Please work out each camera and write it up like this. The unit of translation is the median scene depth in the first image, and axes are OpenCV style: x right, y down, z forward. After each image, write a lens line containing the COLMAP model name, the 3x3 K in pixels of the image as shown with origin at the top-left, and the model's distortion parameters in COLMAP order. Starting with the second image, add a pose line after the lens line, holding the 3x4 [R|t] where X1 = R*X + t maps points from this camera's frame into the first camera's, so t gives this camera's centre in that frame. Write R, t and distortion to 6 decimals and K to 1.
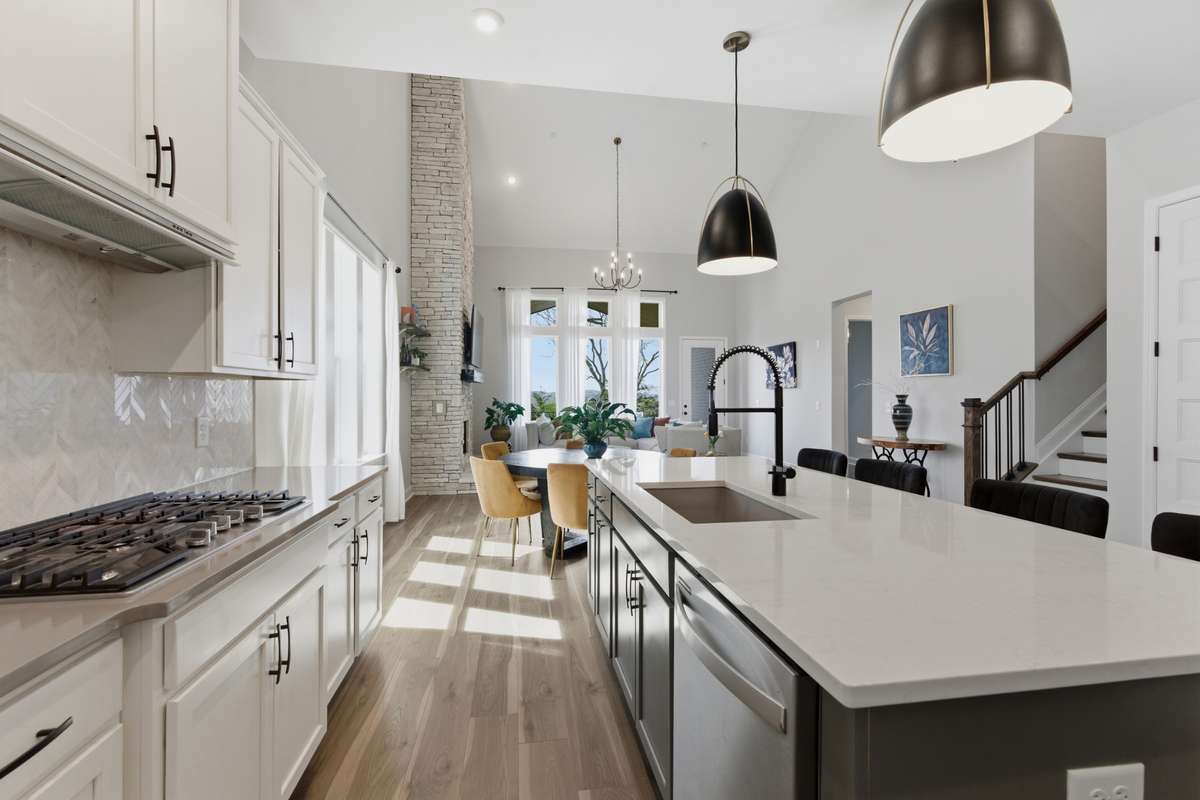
lens RADIAL K [[544.3, 0, 602.2], [0, 544.3, 398.0], [0, 0, 1]] dist [-0.001954, 0.000032]
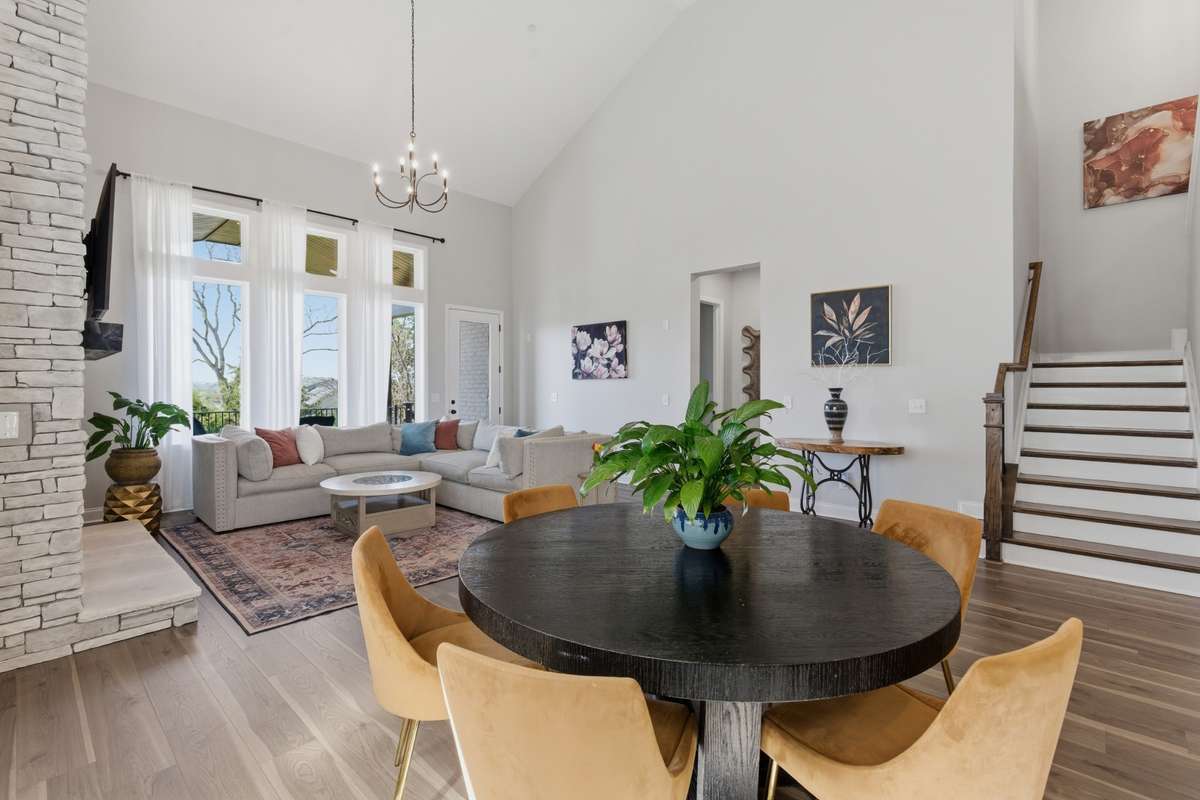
lens RADIAL K [[544.3, 0, 598.5], [0, 544.3, 388.5], [0, 0, 1]] dist [-0.001954, 0.000032]
pose [[0.788574, -0.001020, 0.614939, -0.191462], [0.000759, 0.999999, 0.000685, -0.004535], [-0.614940, -0.000074, 0.788574, 0.439969]]
